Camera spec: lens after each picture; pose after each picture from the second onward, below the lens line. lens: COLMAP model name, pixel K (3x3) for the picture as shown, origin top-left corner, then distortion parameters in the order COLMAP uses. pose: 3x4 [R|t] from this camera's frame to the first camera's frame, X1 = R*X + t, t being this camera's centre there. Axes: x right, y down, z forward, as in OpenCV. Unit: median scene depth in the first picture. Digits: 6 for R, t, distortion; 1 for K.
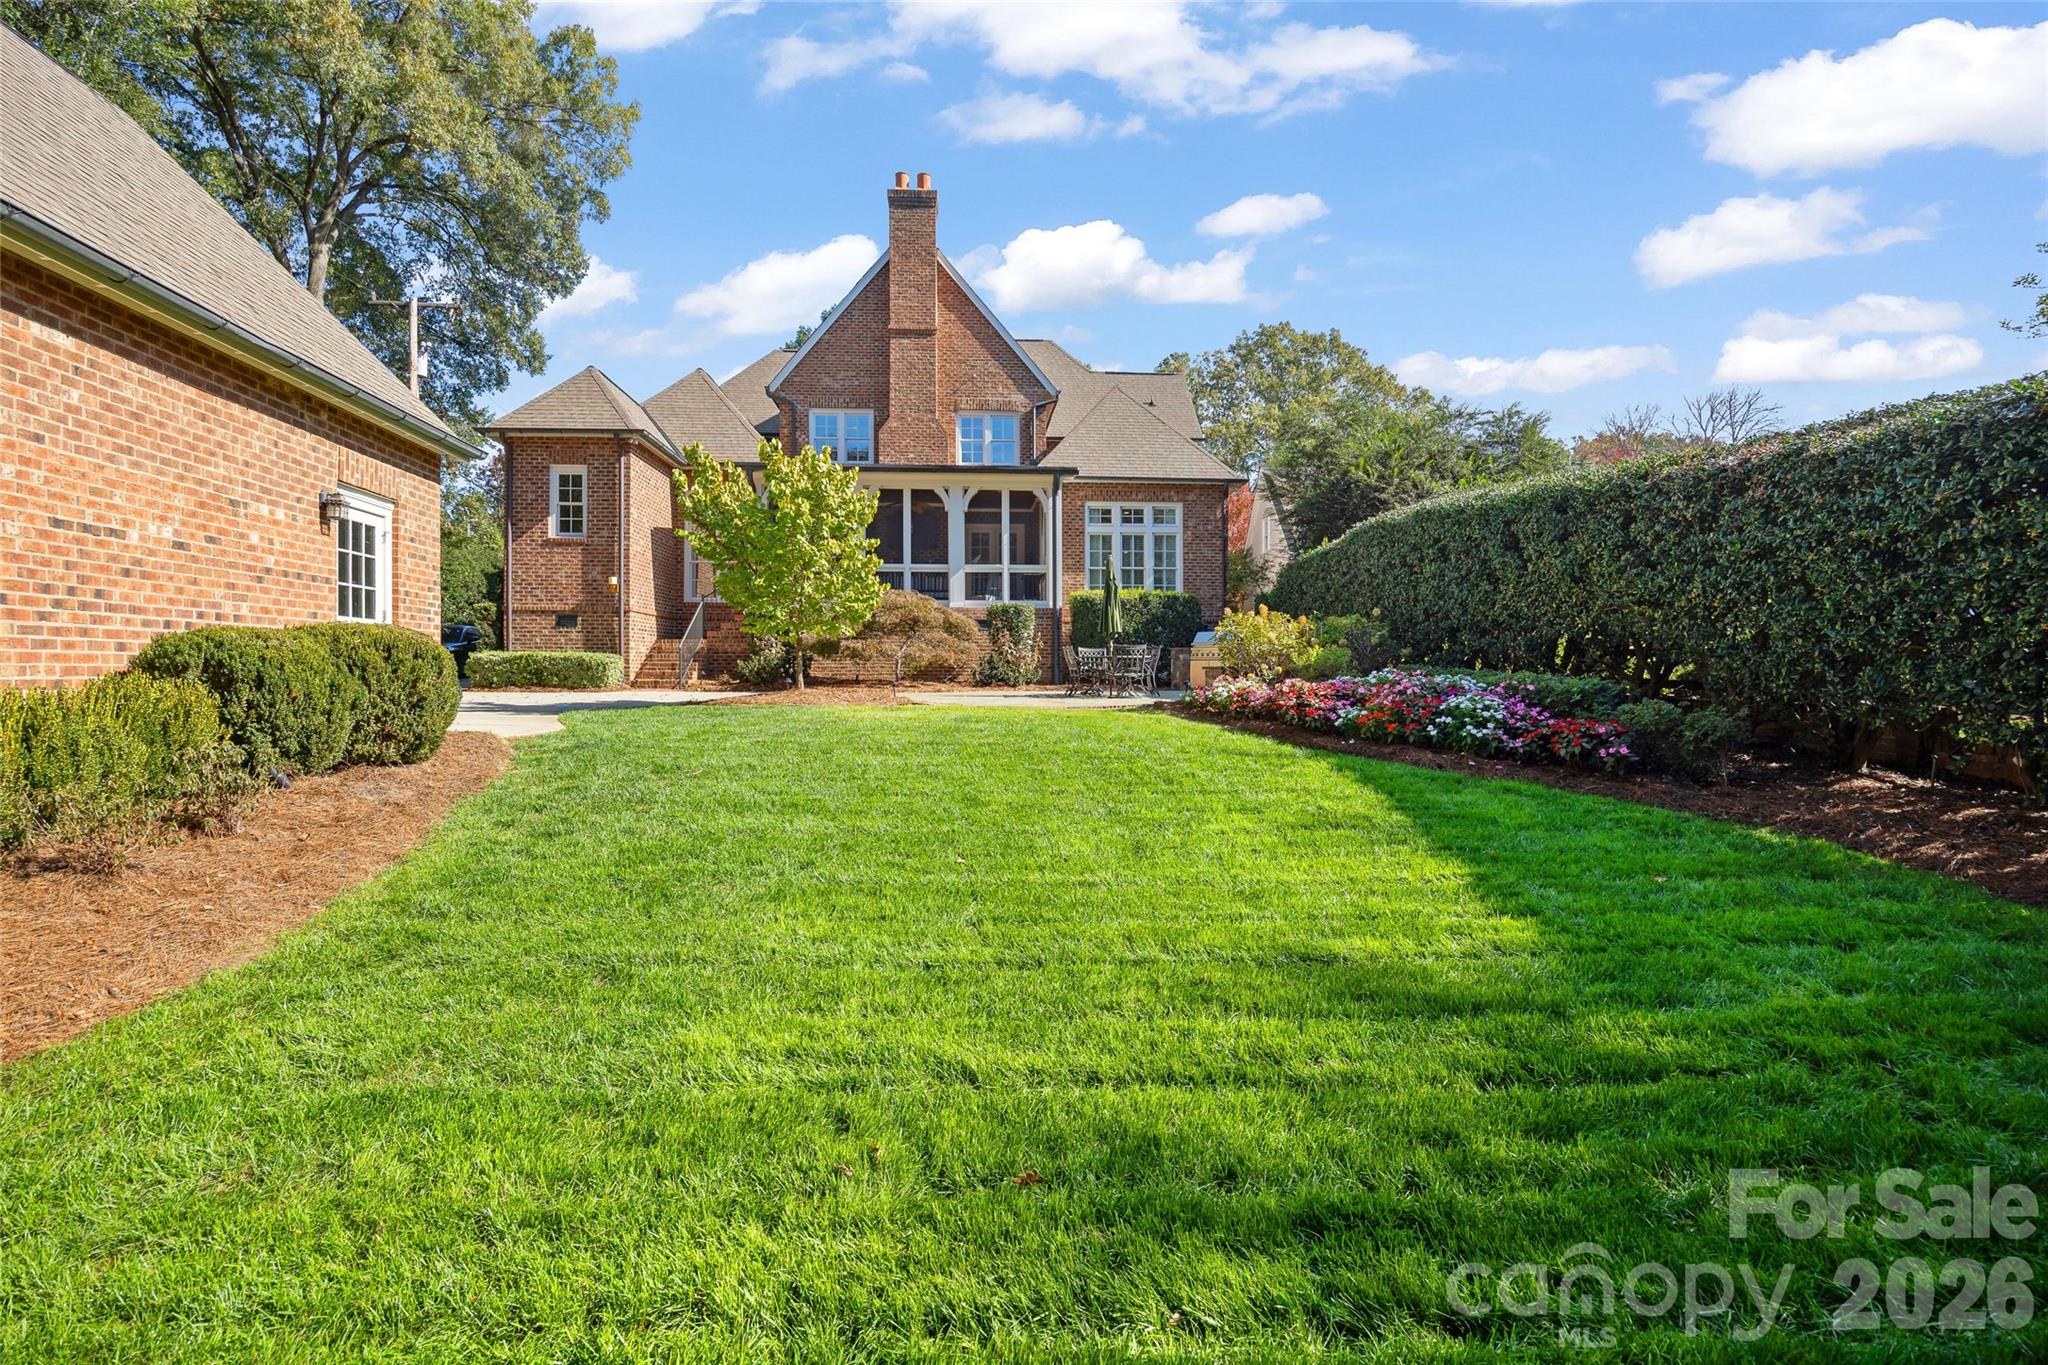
lens RADIAL K [[974.3, 0, 1017.7], [0, 974.3, 678.0], [0, 0, 1]] dist [-0.011158, 0.000743]
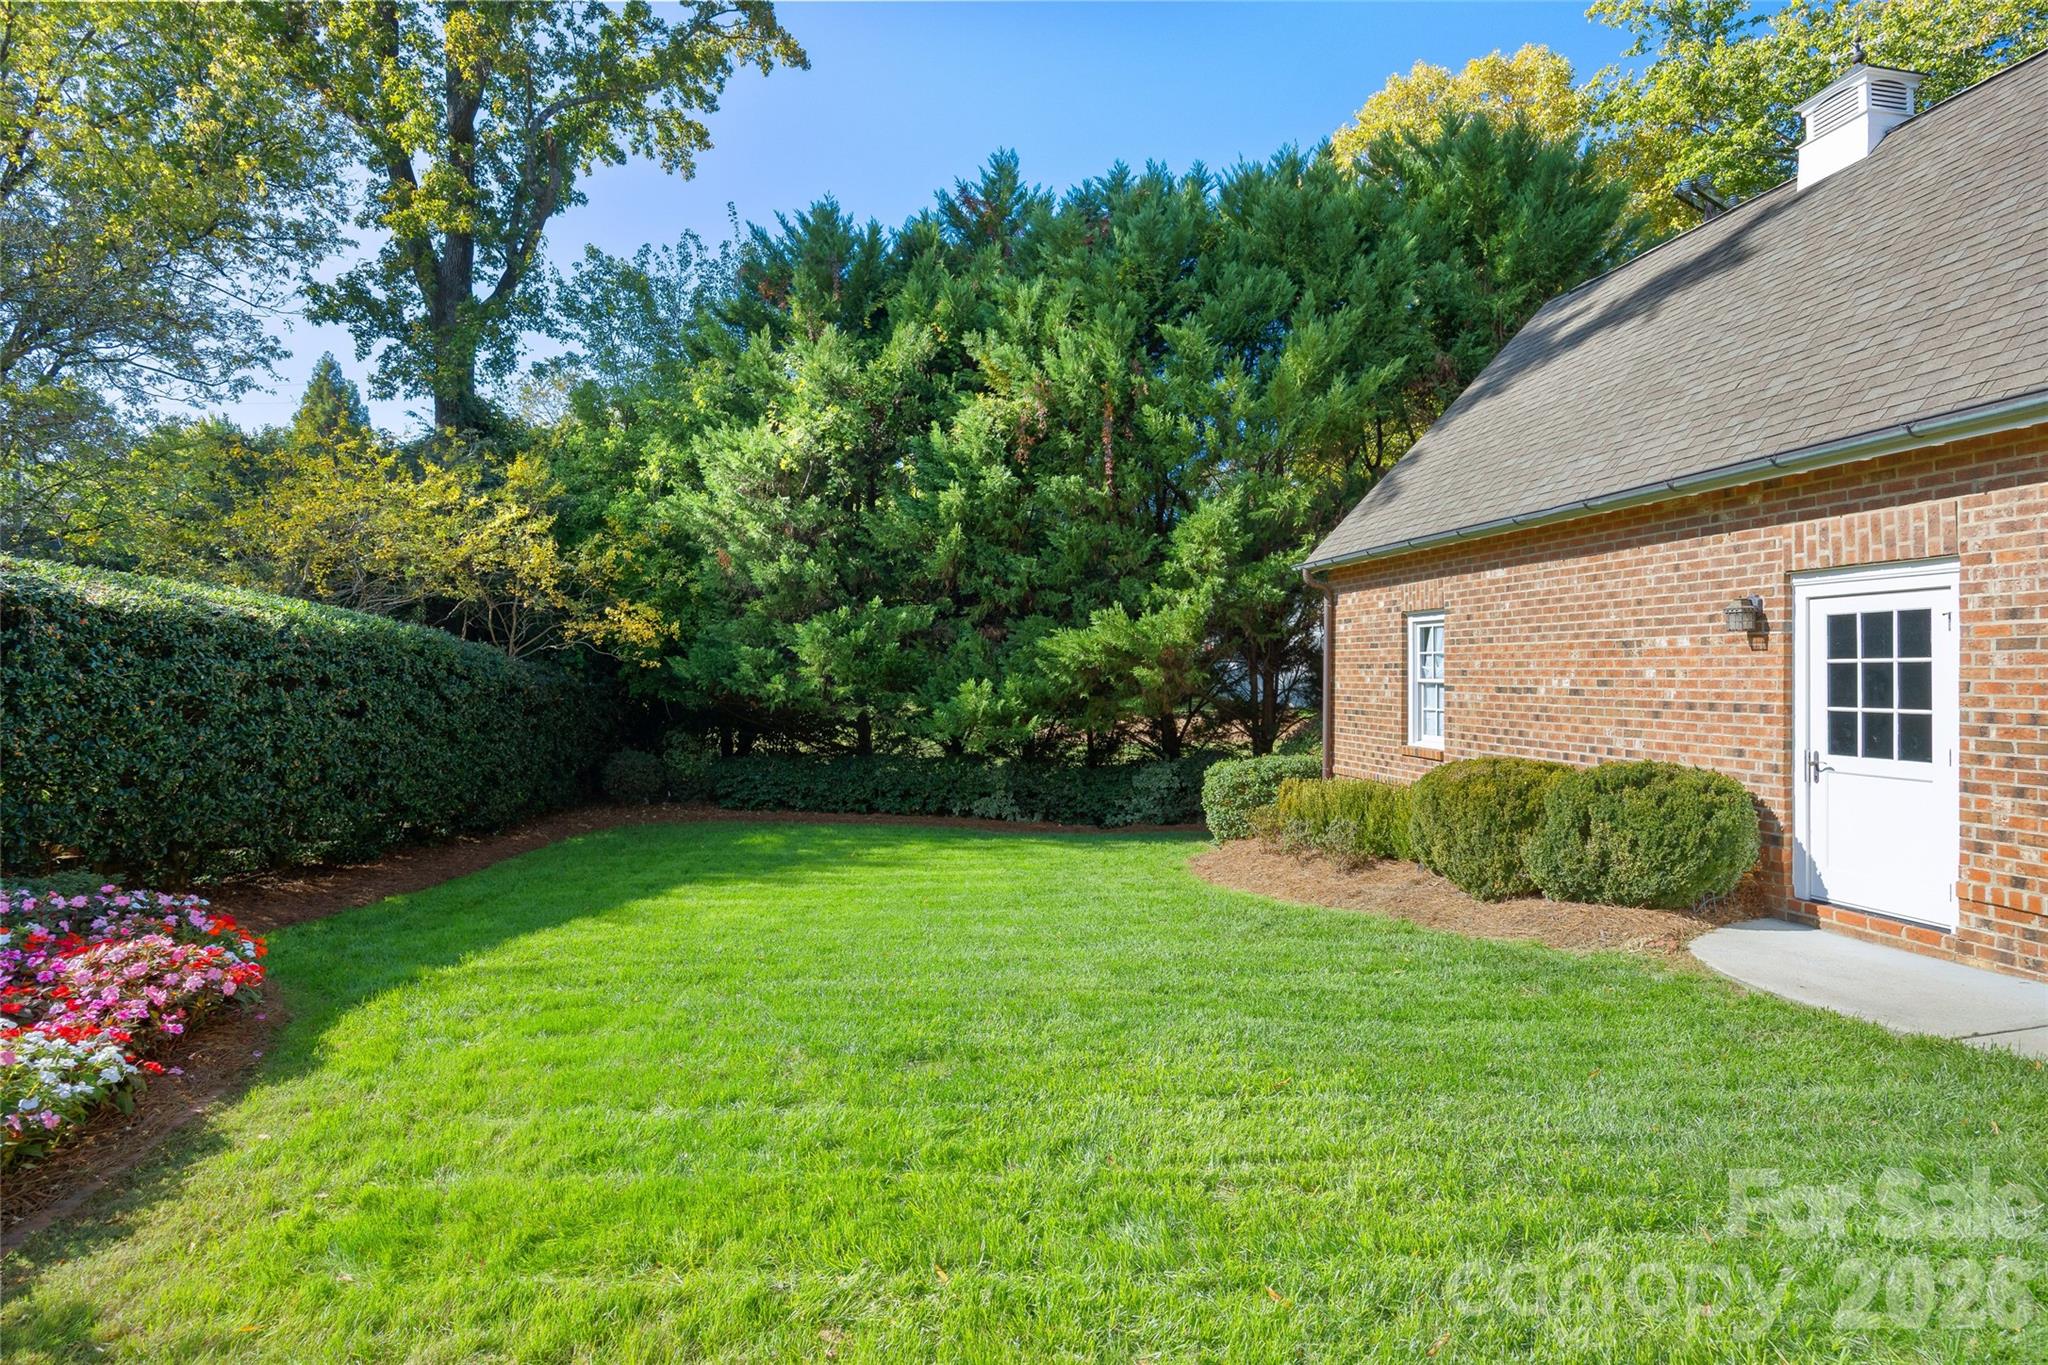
lens RADIAL K [[974.3, 0, 1017.7], [0, 974.3, 678.0], [0, 0, 1]] dist [-0.011158, 0.000743]
pose [[-0.997684, 0.003220, -0.067942, -0.076901], [0.002658, 0.999962, 0.008361, -0.158262], [0.067966, 0.008161, -0.997654, 2.058837]]
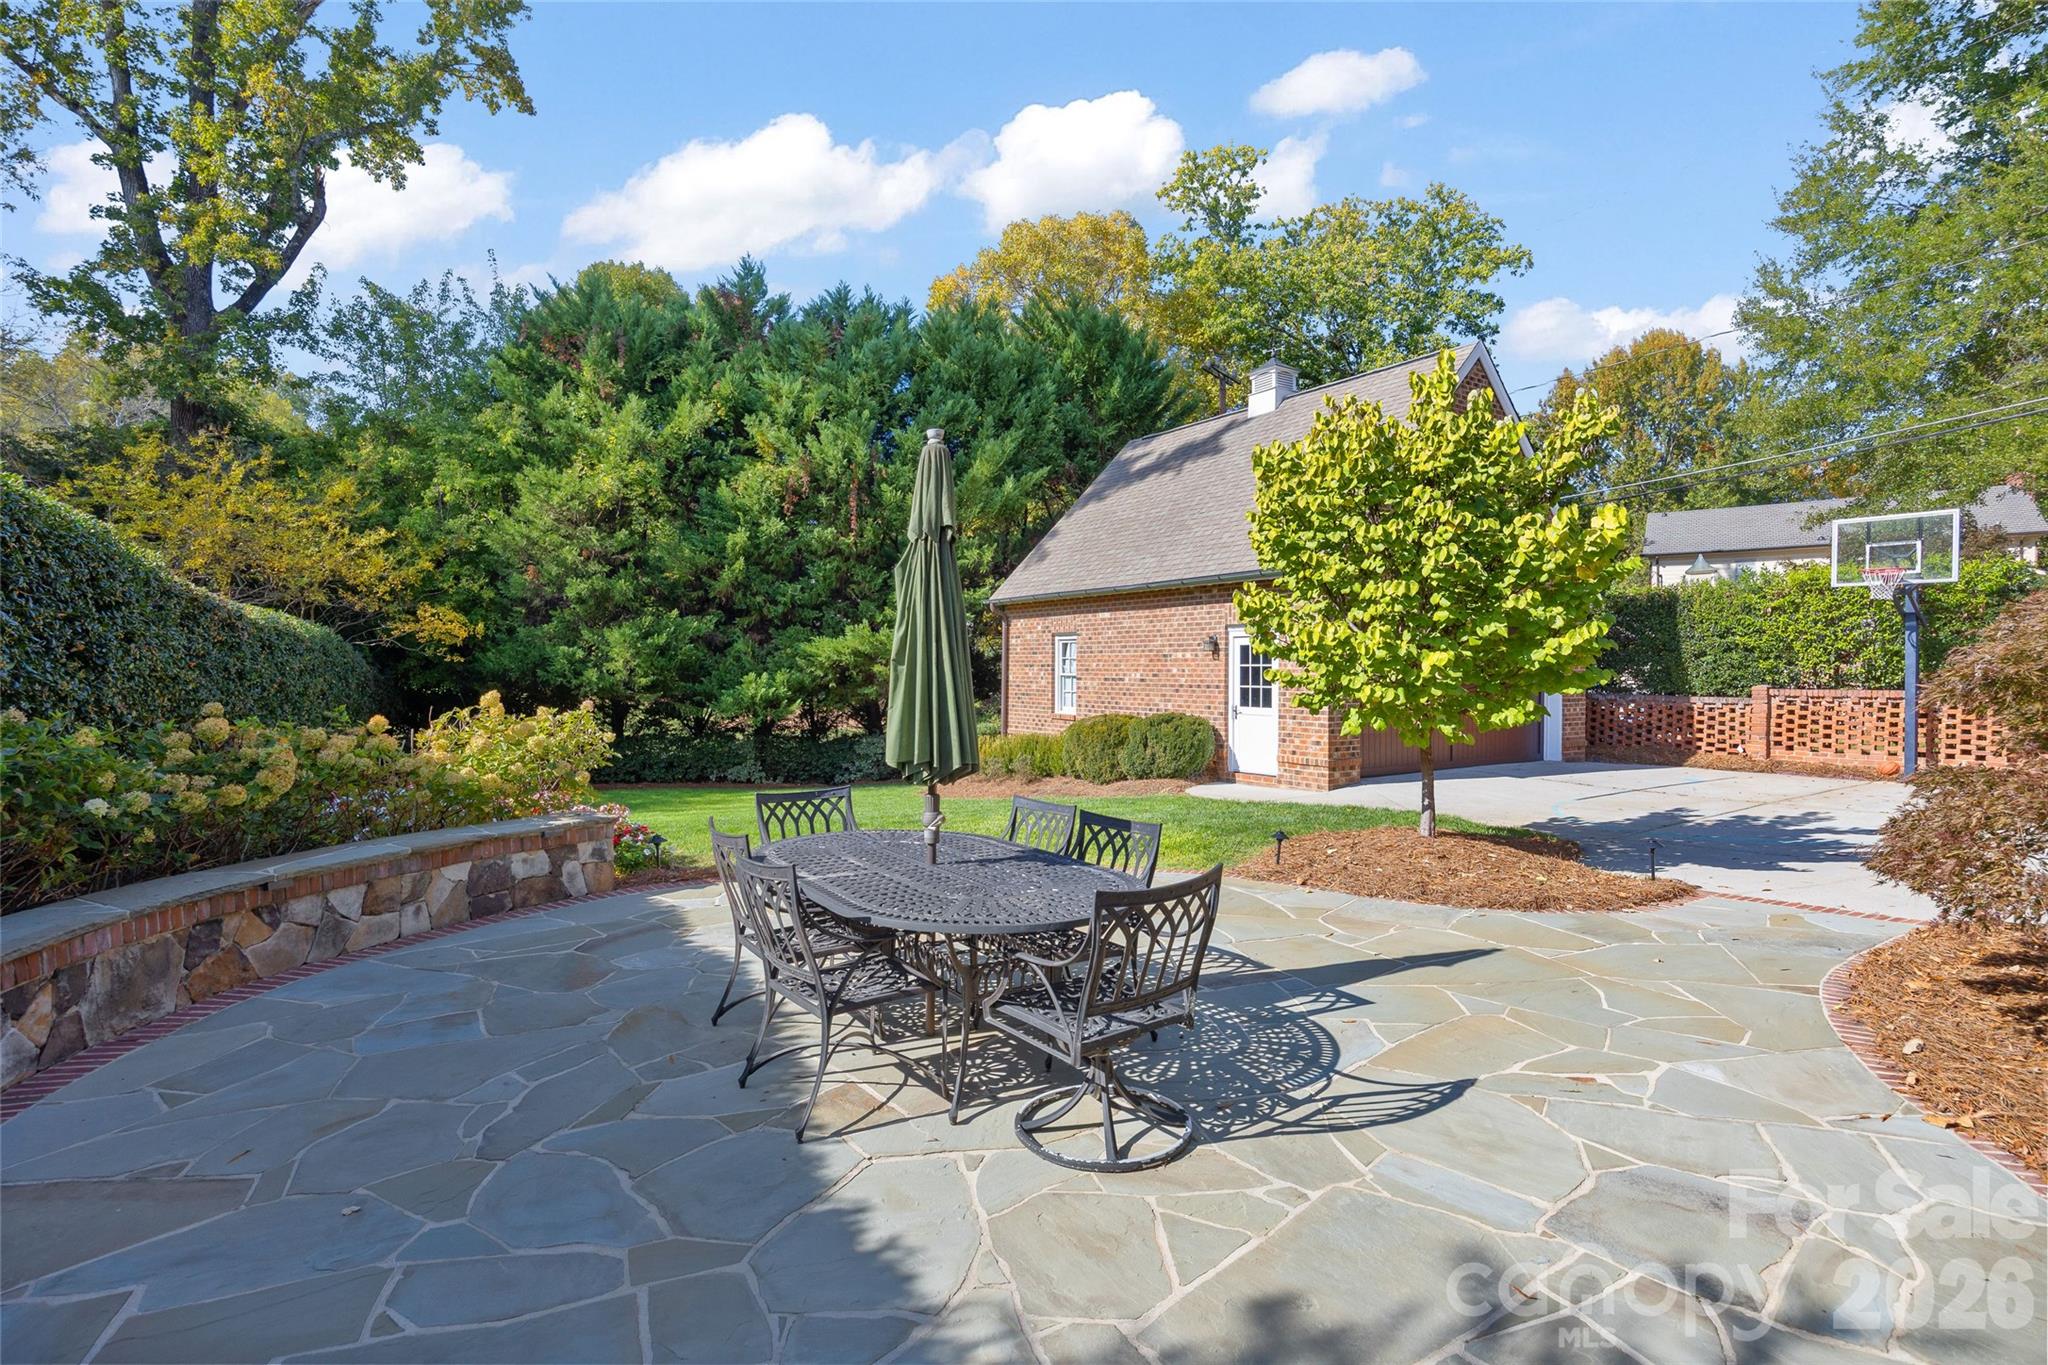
lens RADIAL K [[974.3, 0, 1017.7], [0, 974.3, 678.0], [0, 0, 1]] dist [-0.011158, 0.000743]
pose [[-0.897759, 0.000218, -0.440487, 0.417226], [-0.004937, 0.999932, 0.010556, -0.157047], [0.440459, 0.011652, -0.897697, 2.821422]]
